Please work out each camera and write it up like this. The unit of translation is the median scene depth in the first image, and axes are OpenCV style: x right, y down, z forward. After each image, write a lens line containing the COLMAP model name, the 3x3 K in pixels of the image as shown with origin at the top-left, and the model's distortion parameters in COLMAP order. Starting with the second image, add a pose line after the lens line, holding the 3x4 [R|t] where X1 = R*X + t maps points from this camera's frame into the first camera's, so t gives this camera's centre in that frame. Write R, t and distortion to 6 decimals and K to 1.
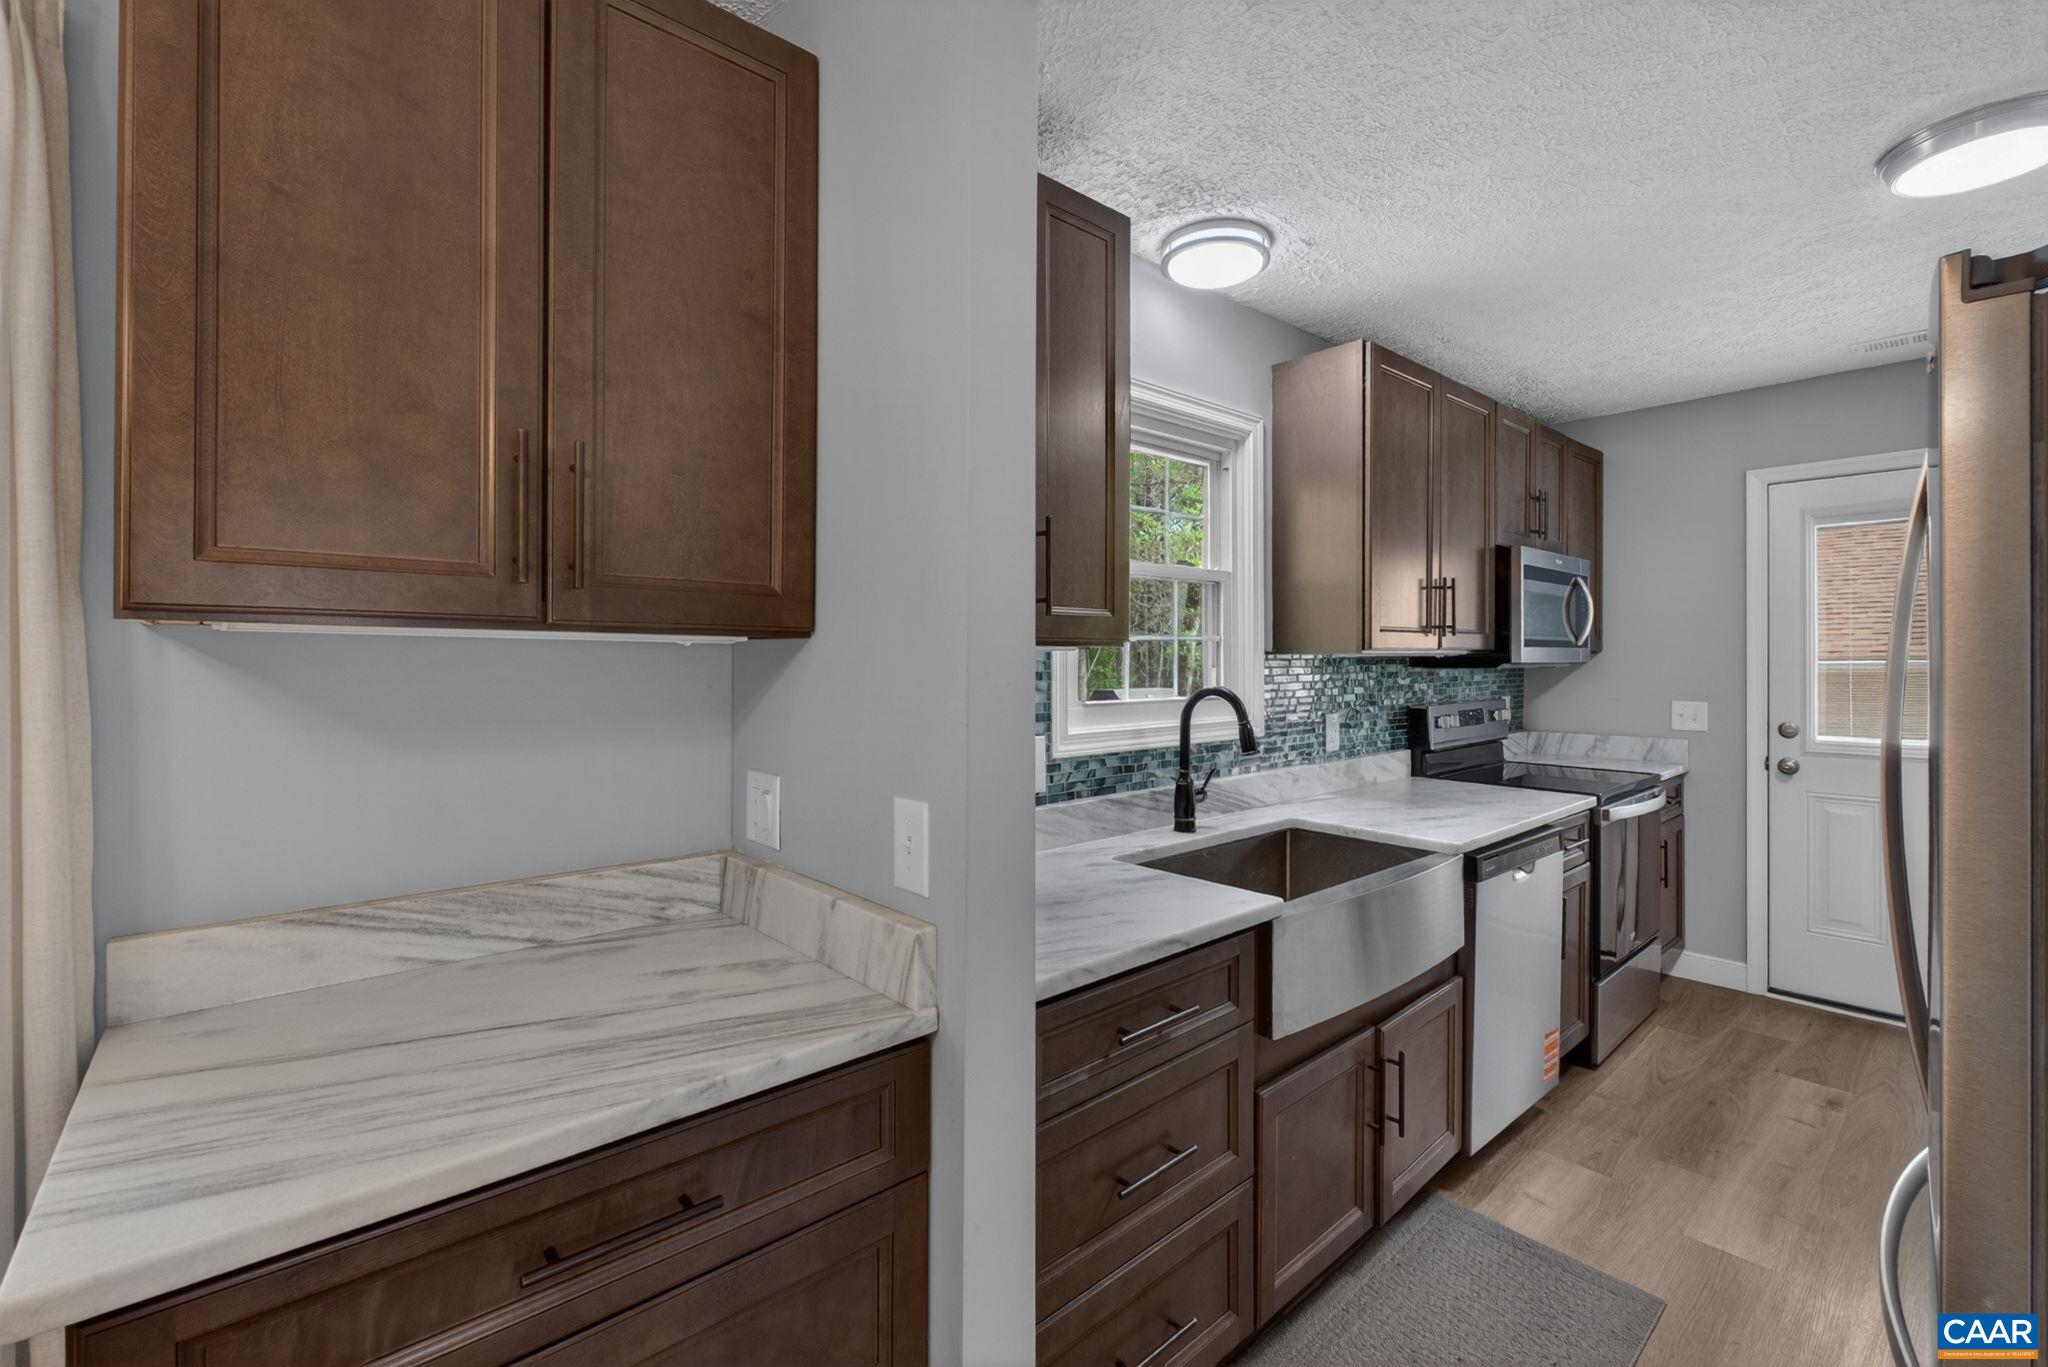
lens RADIAL K [[837.4, 0, 1053.8], [0, 837.4, 659.9], [0, 0, 1]] dist [-0.001469, -0.001037]
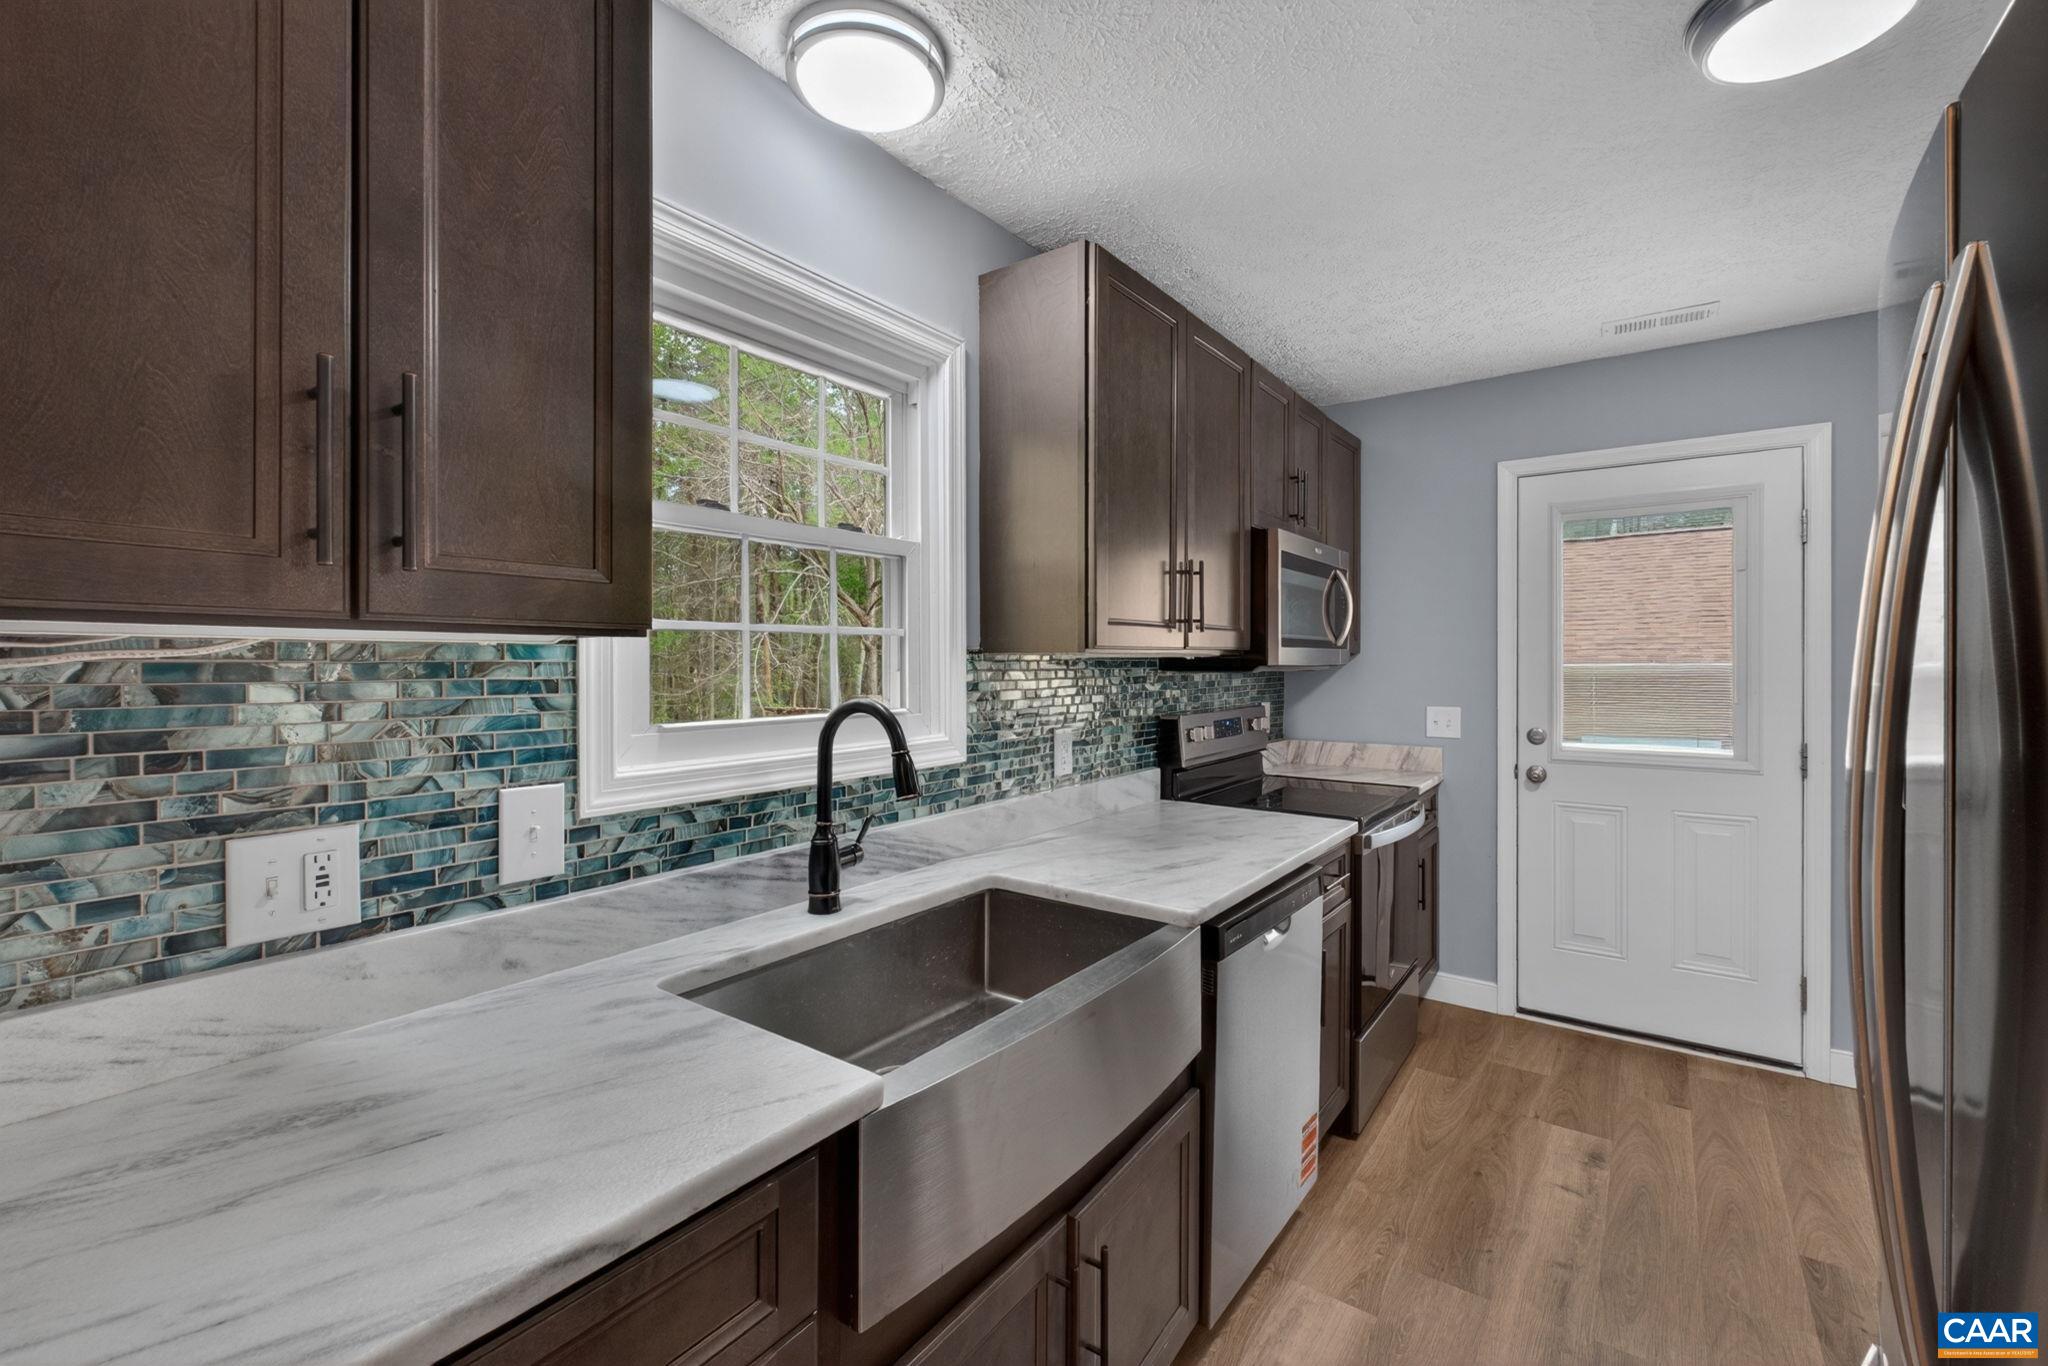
lens RADIAL K [[837.4, 0, 1042.8], [0, 837.4, 660.5], [0, 0, 1]] dist [-0.001469, -0.001037]
pose [[0.974918, 0.001534, 0.222559, 0.144837], [-0.000924, 0.999996, -0.002844, 0.001437], [-0.222562, 0.002567, 0.974915, 0.237881]]
